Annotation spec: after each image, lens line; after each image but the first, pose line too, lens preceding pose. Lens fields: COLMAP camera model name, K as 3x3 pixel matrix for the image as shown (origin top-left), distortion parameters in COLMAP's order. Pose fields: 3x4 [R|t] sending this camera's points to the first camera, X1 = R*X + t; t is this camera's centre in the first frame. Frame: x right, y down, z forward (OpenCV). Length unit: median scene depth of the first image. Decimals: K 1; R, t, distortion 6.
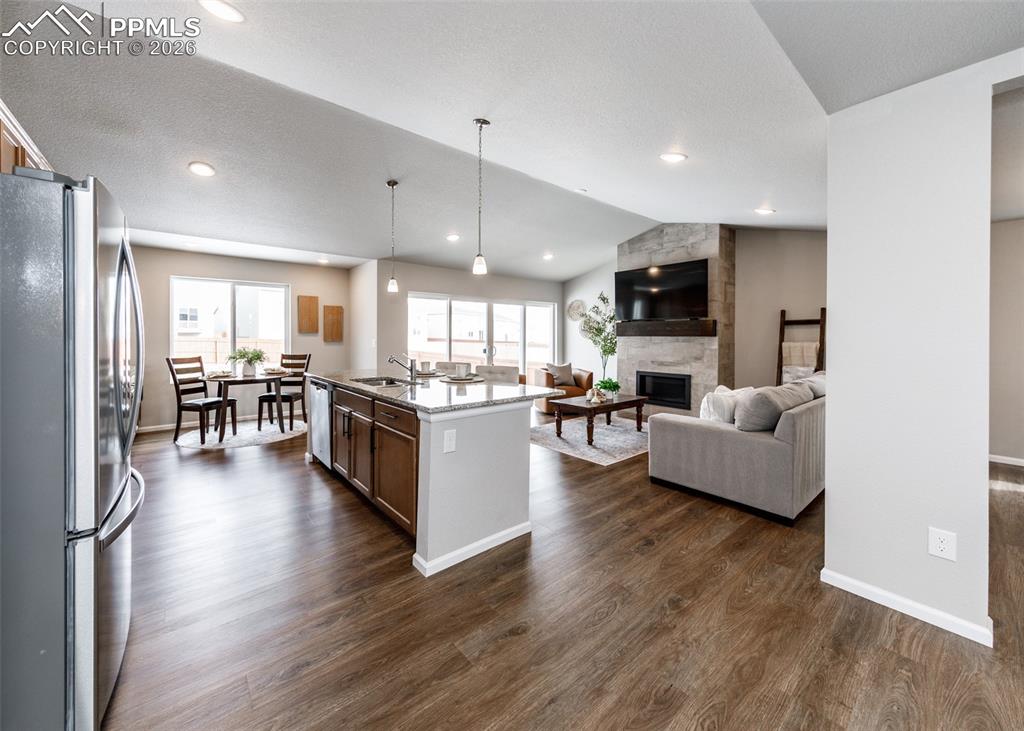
lens RADIAL K [[386.2, 0, 509.3], [0, 386.2, 336.9], [0, 0, 1]] dist [-0.000097, -0.000058]
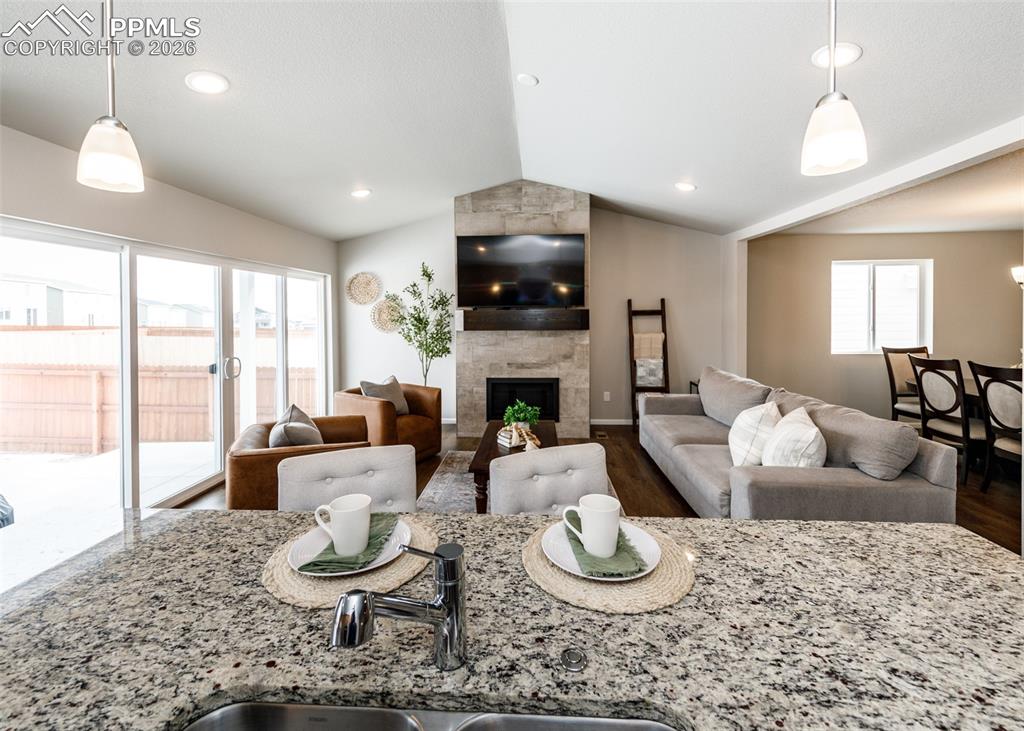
lens RADIAL K [[421.6, 0, 512.5], [0, 421.6, 317.6], [0, 0, 1]] dist [0.000801, 0.000016]
pose [[0.693032, -0.012821, 0.720793, -0.207810], [0.006733, 0.999913, 0.011312, -0.033984], [-0.720875, -0.002987, 0.693058, 0.442430]]
